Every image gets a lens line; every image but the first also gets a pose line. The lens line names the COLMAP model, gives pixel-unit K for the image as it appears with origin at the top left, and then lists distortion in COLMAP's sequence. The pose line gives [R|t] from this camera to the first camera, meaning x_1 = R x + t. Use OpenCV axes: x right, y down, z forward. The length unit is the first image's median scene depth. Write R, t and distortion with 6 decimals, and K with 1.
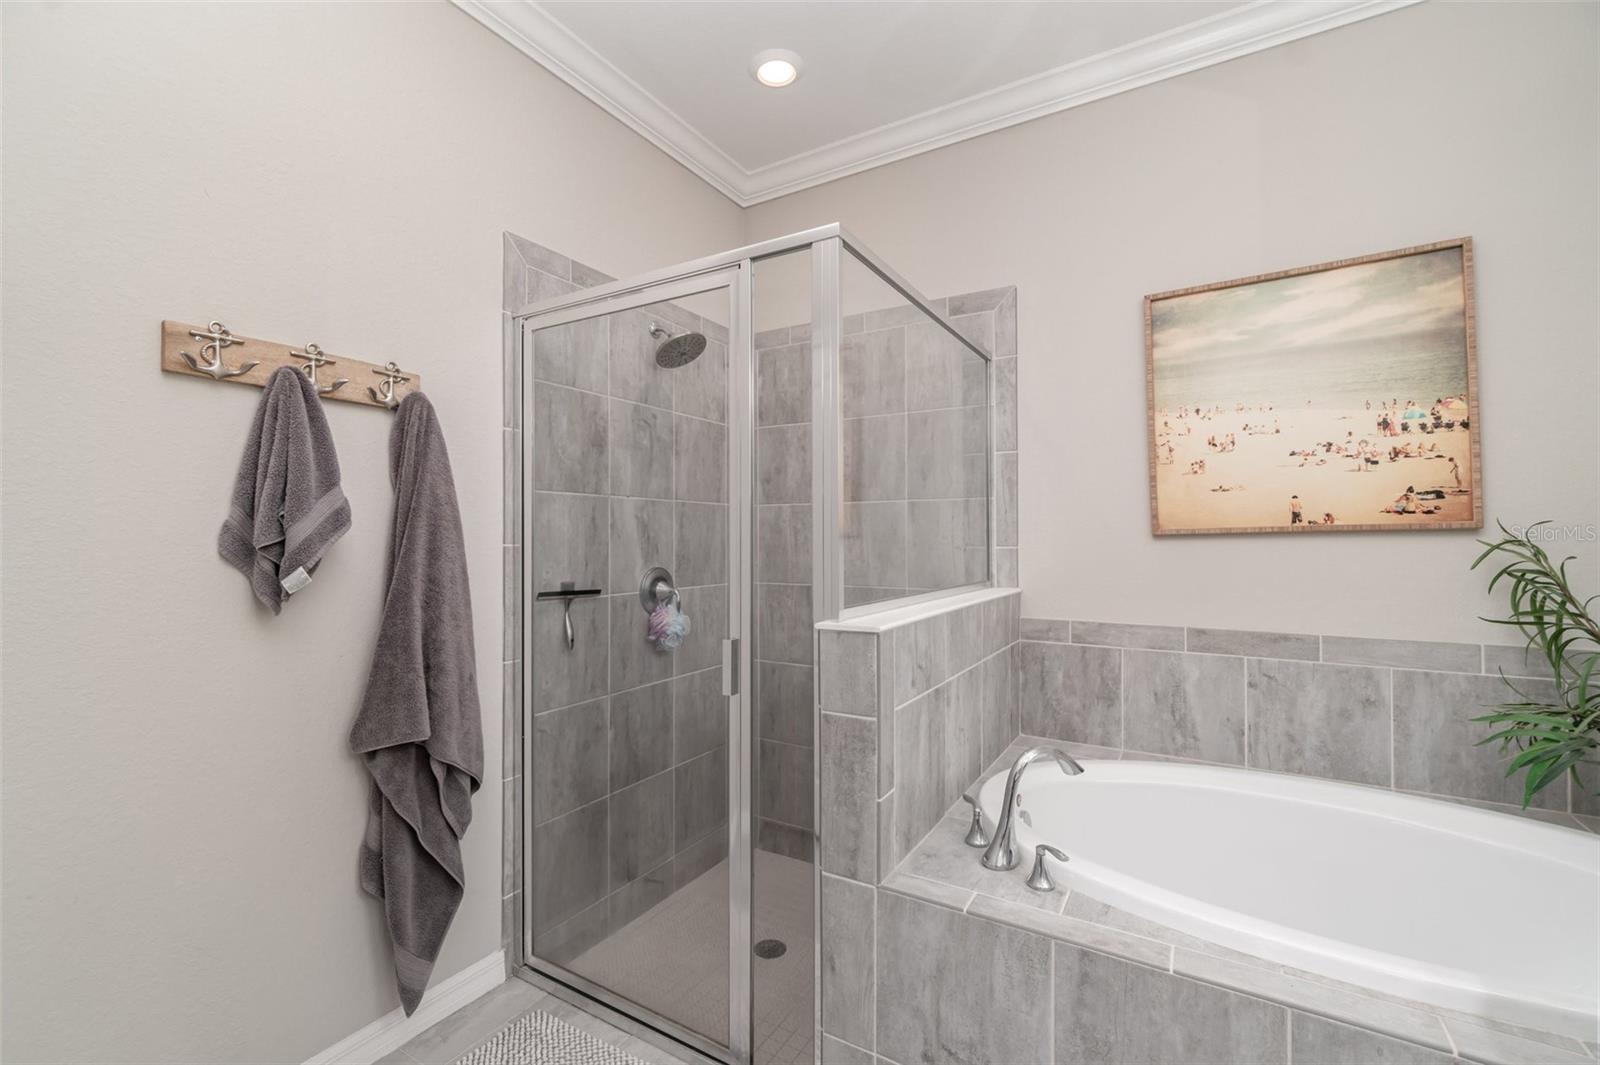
lens RADIAL K [[692.1, 0, 792.5], [0, 692.1, 538.5], [0, 0, 1]] dist [-0.001294, 0.000047]
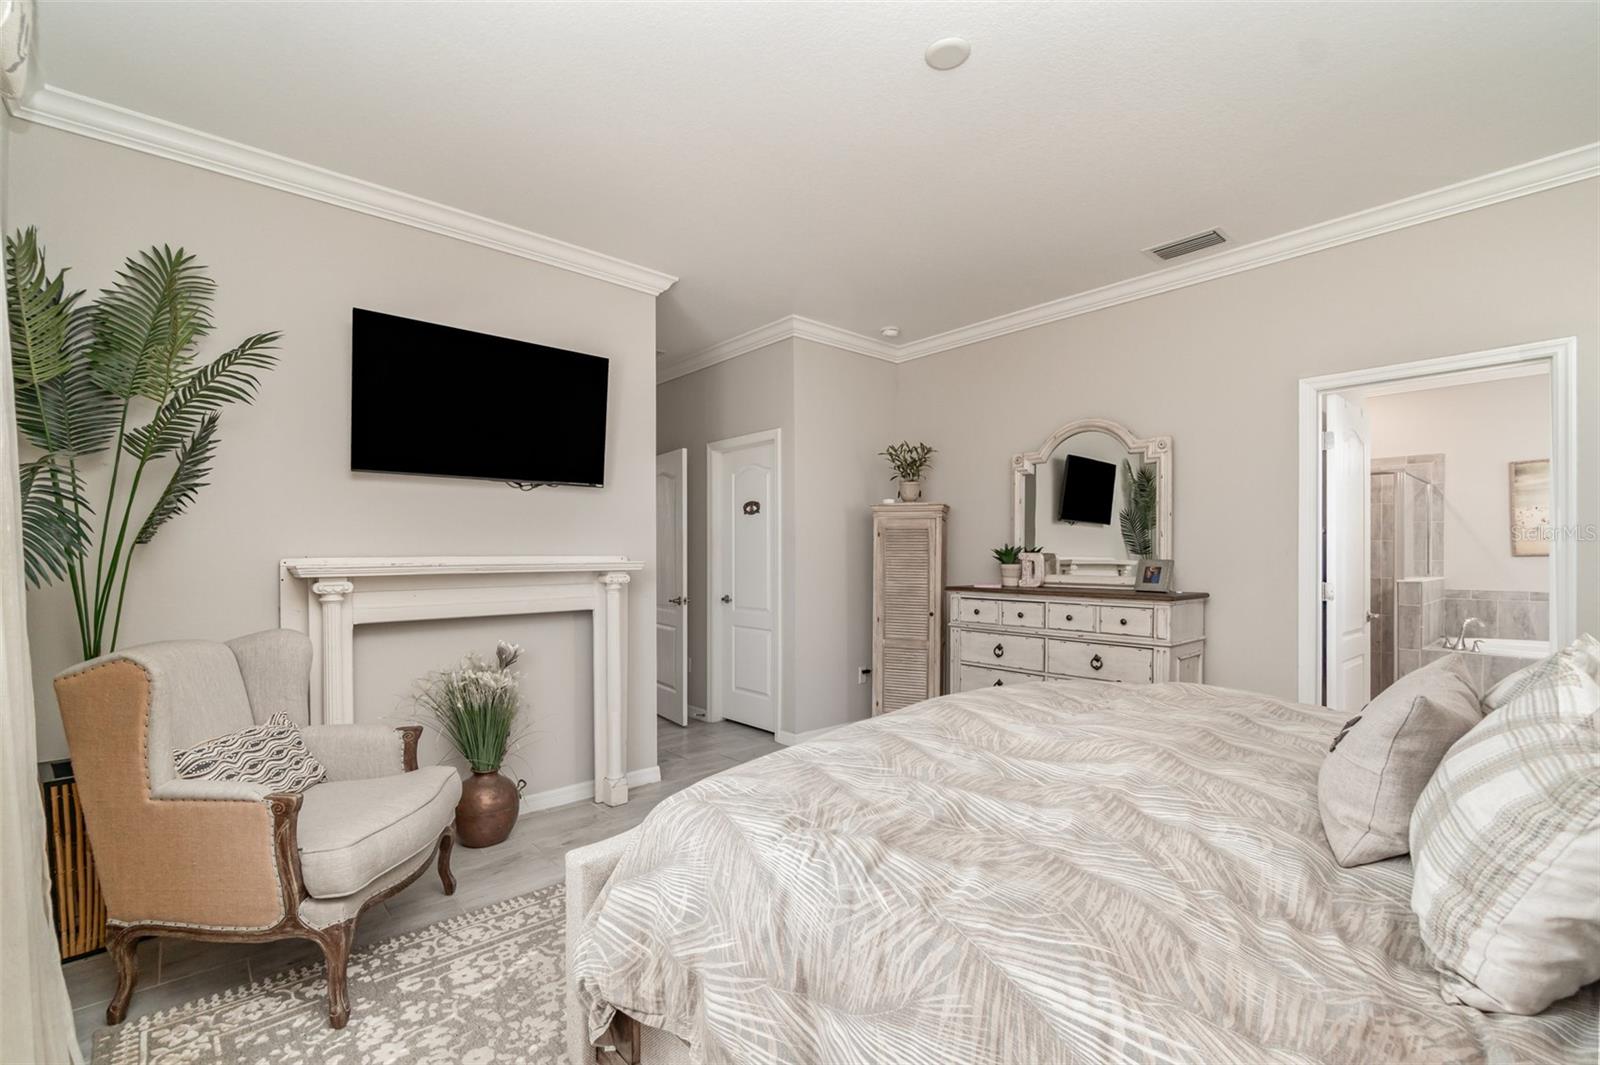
lens RADIAL K [[692.1, 0, 792.5], [0, 692.1, 538.5], [0, 0, 1]] dist [-0.001294, 0.000047]
pose [[0.949329, 0.011609, -0.314070, -1.186460], [-0.012844, 0.999916, -0.001864, -0.032162], [0.314022, 0.005804, 0.949398, -2.222060]]
